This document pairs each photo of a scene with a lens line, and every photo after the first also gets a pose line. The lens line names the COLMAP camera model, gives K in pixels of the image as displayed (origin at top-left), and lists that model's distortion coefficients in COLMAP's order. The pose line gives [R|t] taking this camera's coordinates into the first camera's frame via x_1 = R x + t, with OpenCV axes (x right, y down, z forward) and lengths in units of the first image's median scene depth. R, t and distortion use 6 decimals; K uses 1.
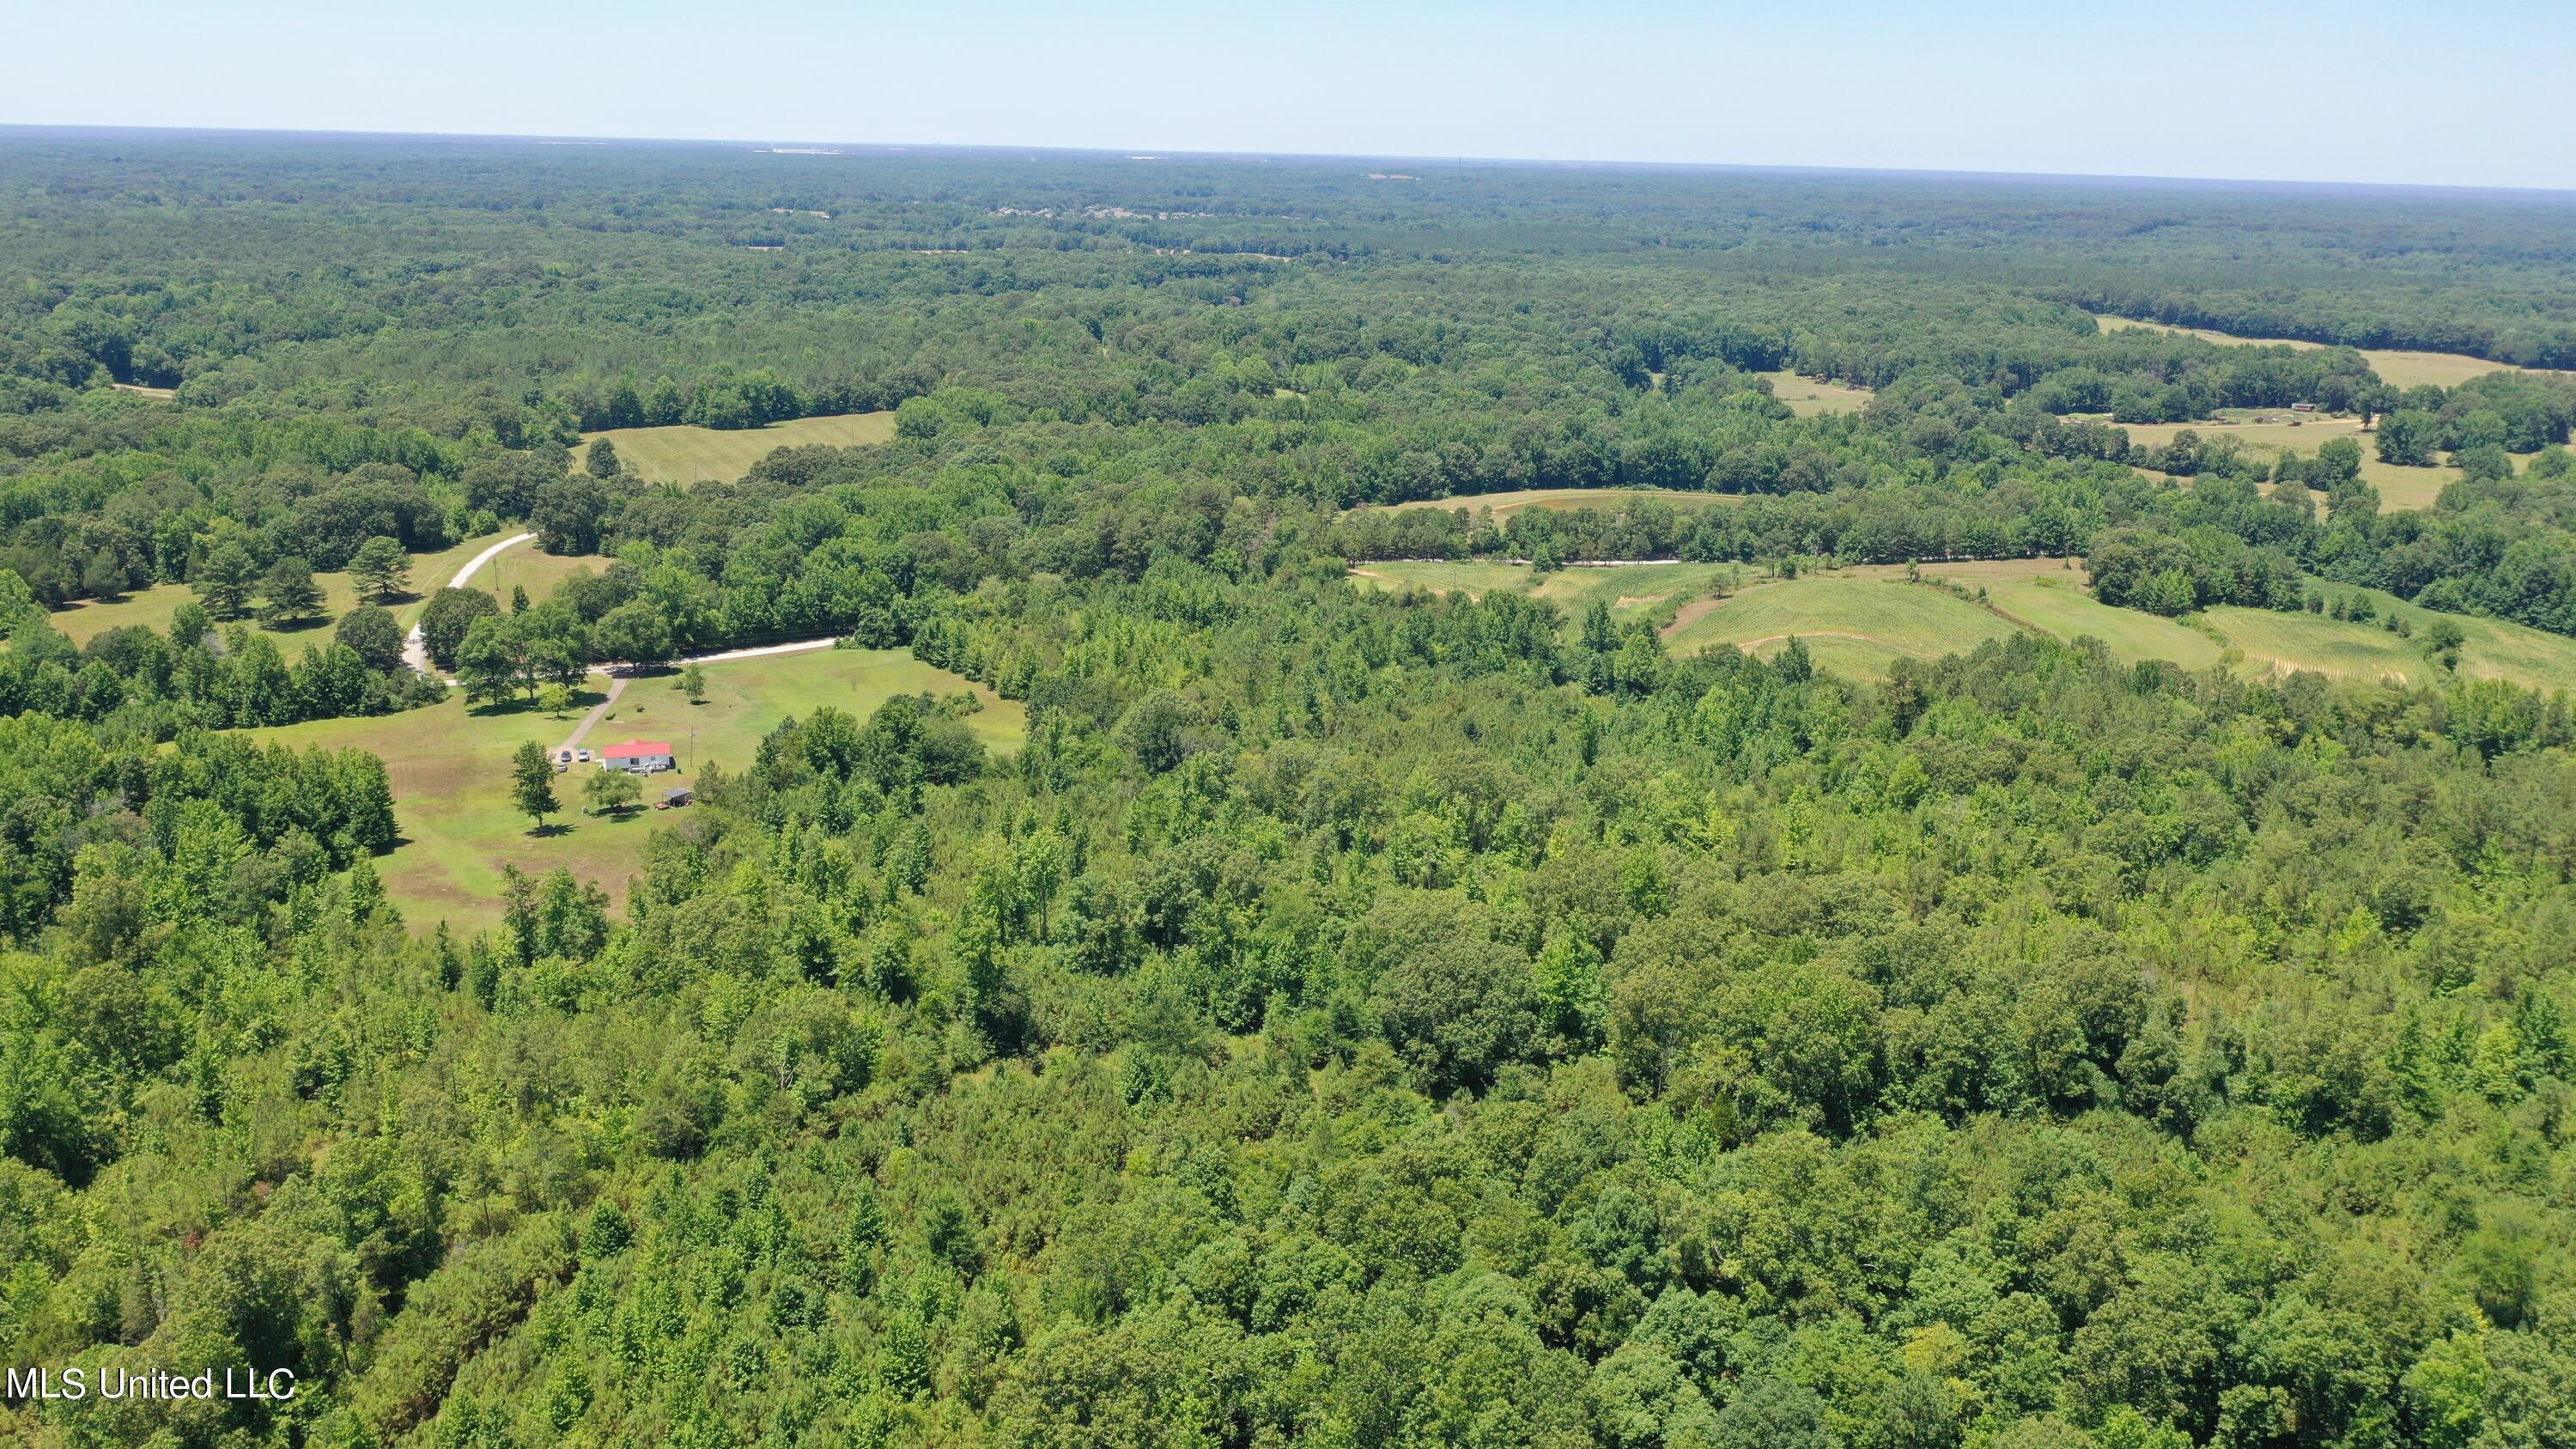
lens RADIAL K [[2006.1, 0, 1296.1], [0, 2006.1, 731.4], [0, 0, 1]] dist [-0.028314, -0.001232]
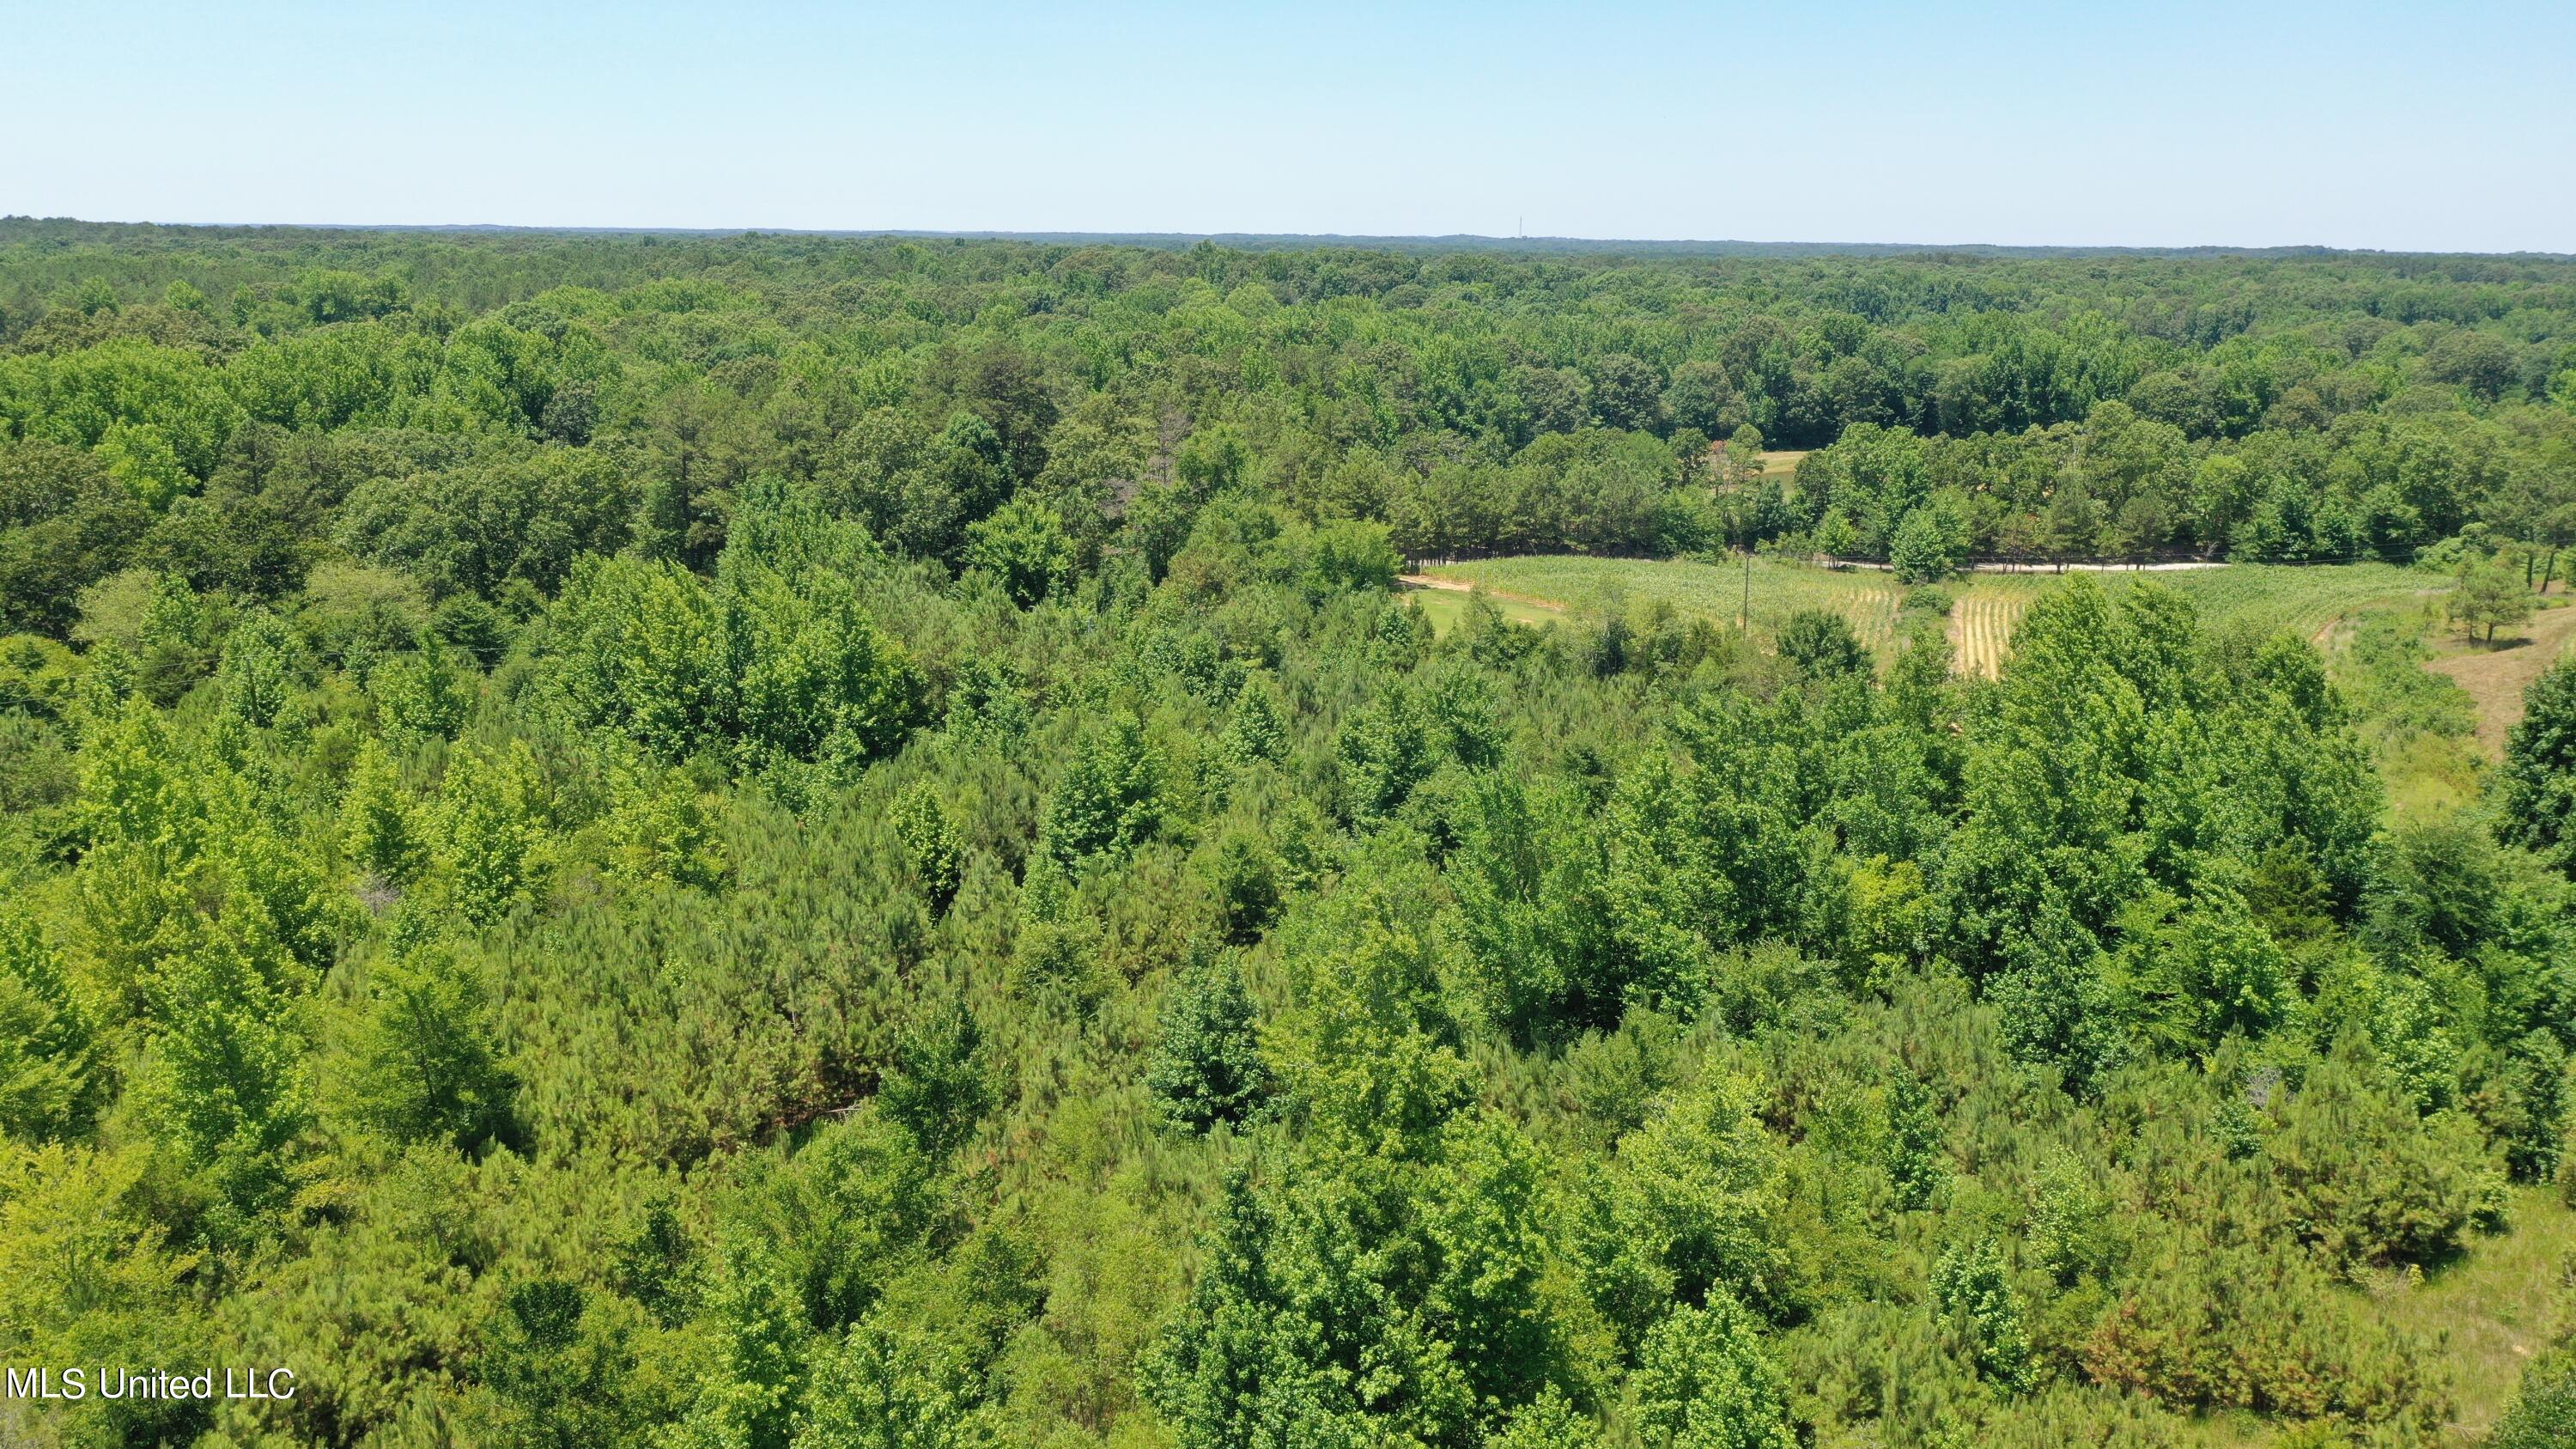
lens RADIAL K [[2006.1, 0, 1296.7], [0, 2006.1, 721.1], [0, 0, 1]] dist [-0.028314, -0.001232]
pose [[0.999546, -0.003202, -0.029955, 0.017492], [0.001867, 0.999008, -0.044487, -0.037676], [0.030067, 0.044411, 0.998561, 0.622078]]
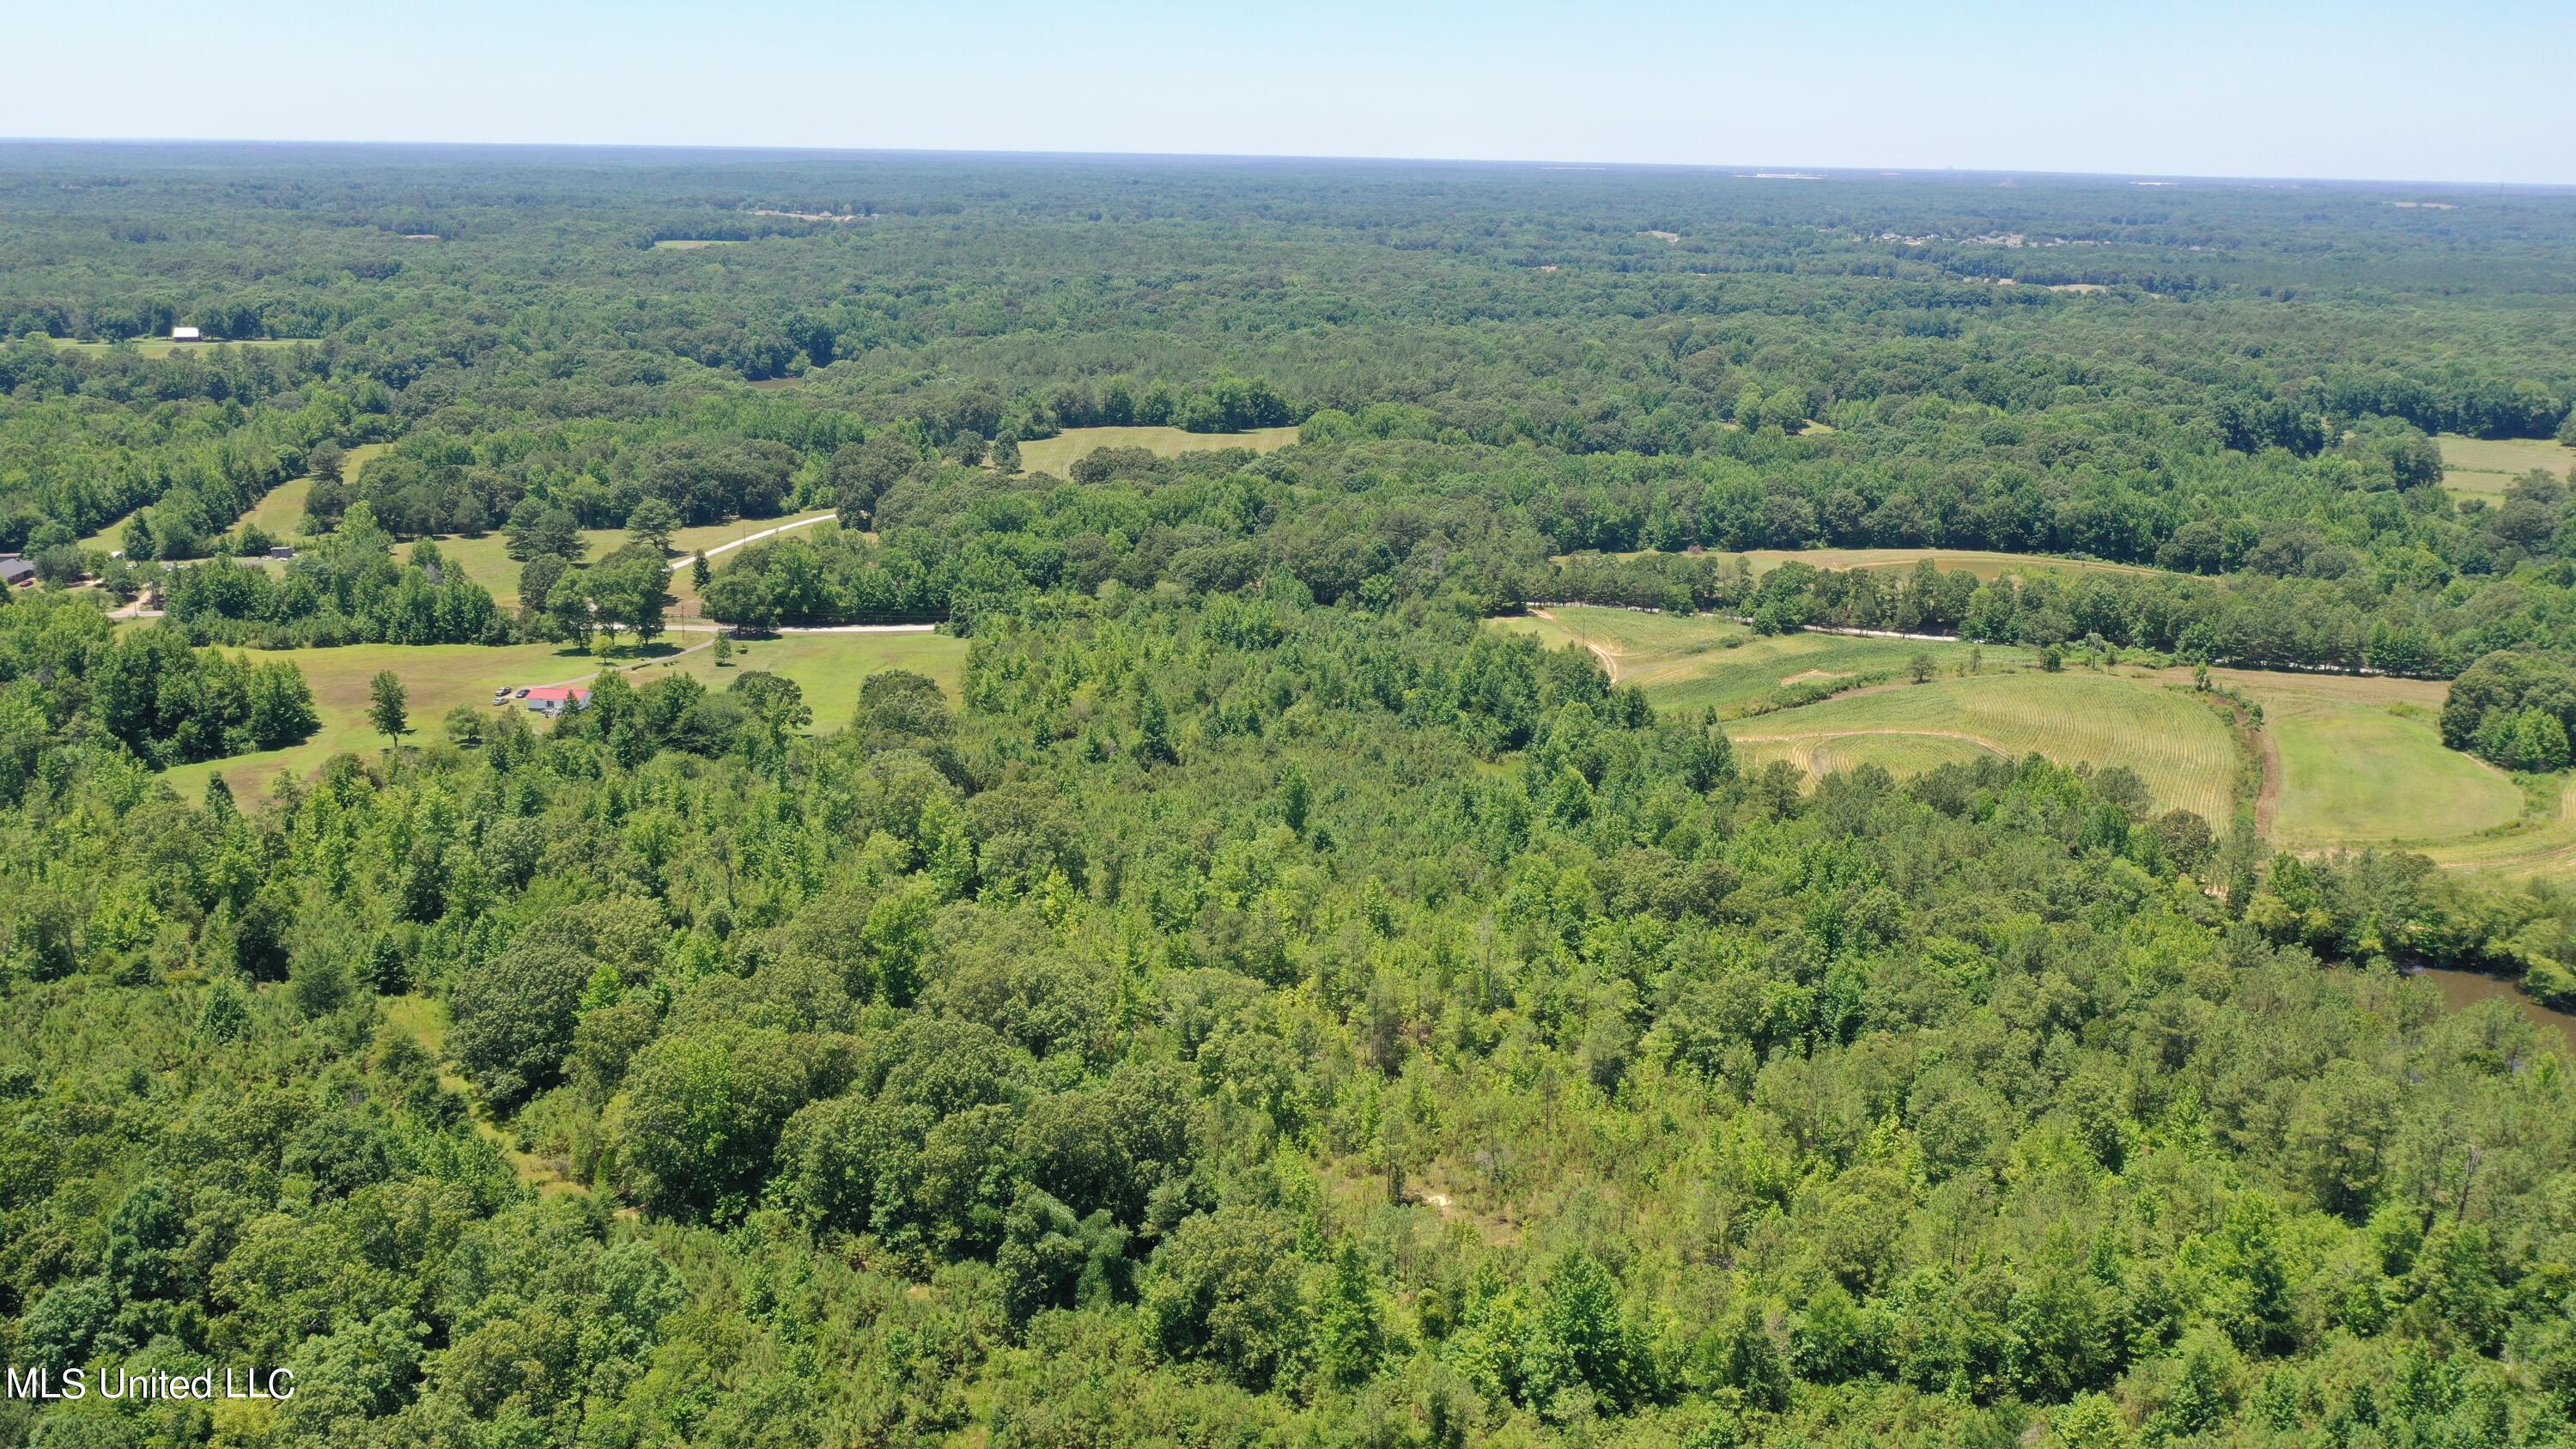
lens RADIAL K [[2006.1, 0, 1282.6], [0, 2006.1, 719.5], [0, 0, 1]] dist [-0.028314, -0.001232]
pose [[0.883603, 0.117134, -0.453349, 0.341171], [-0.124915, 0.992084, 0.012864, -0.026510], [0.451267, 0.045264, 0.891240, 0.110771]]
